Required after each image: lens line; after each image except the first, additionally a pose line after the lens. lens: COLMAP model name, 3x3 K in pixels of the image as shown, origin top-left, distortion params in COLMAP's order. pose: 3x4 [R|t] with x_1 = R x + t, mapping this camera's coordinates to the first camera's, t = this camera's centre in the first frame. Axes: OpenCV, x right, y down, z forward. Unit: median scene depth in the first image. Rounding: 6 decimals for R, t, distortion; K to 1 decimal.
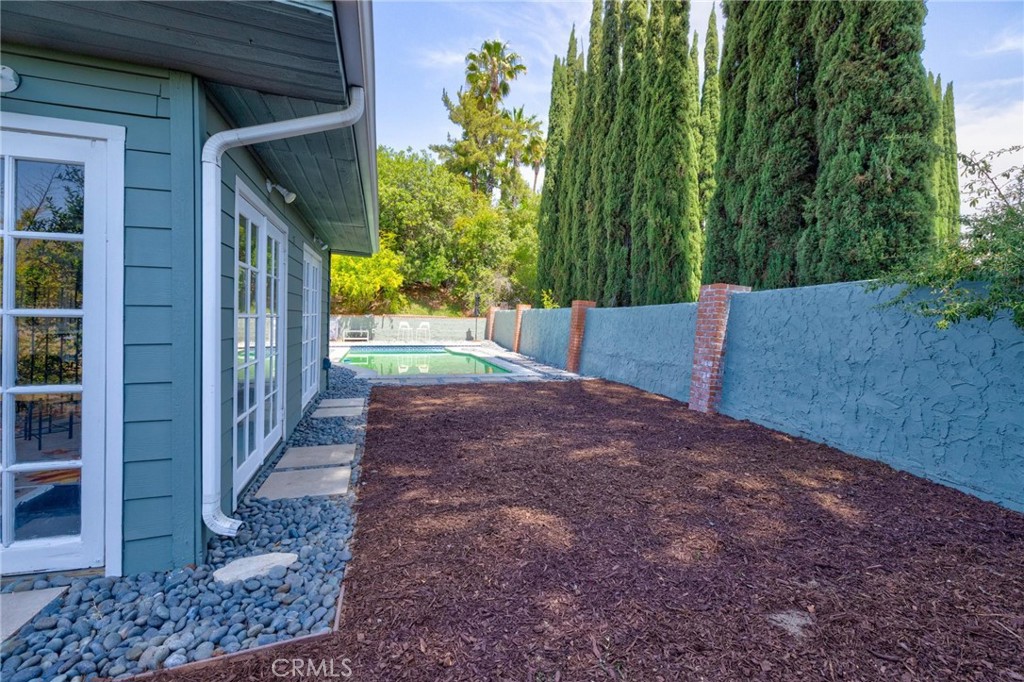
lens RADIAL K [[440.1, 0, 526.1], [0, 440.1, 325.8], [0, 0, 1]] dist [-0.000724, 0.000058]
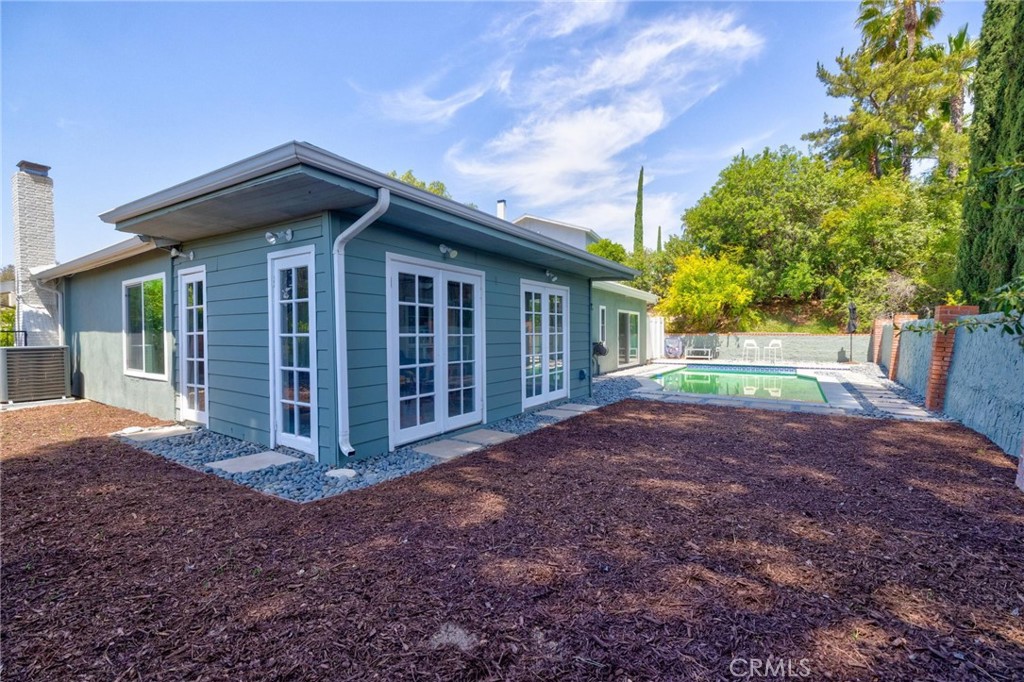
lens RADIAL K [[430.7, 0, 514.4], [0, 430.7, 346.2], [0, 0, 1]] dist [0.000223, 0.000364]
pose [[0.640703, 0.003847, -0.767779, 0.099147], [-0.001484, 0.999992, 0.003772, 0.001329], [0.767787, -0.001277, 0.640703, 0.033898]]
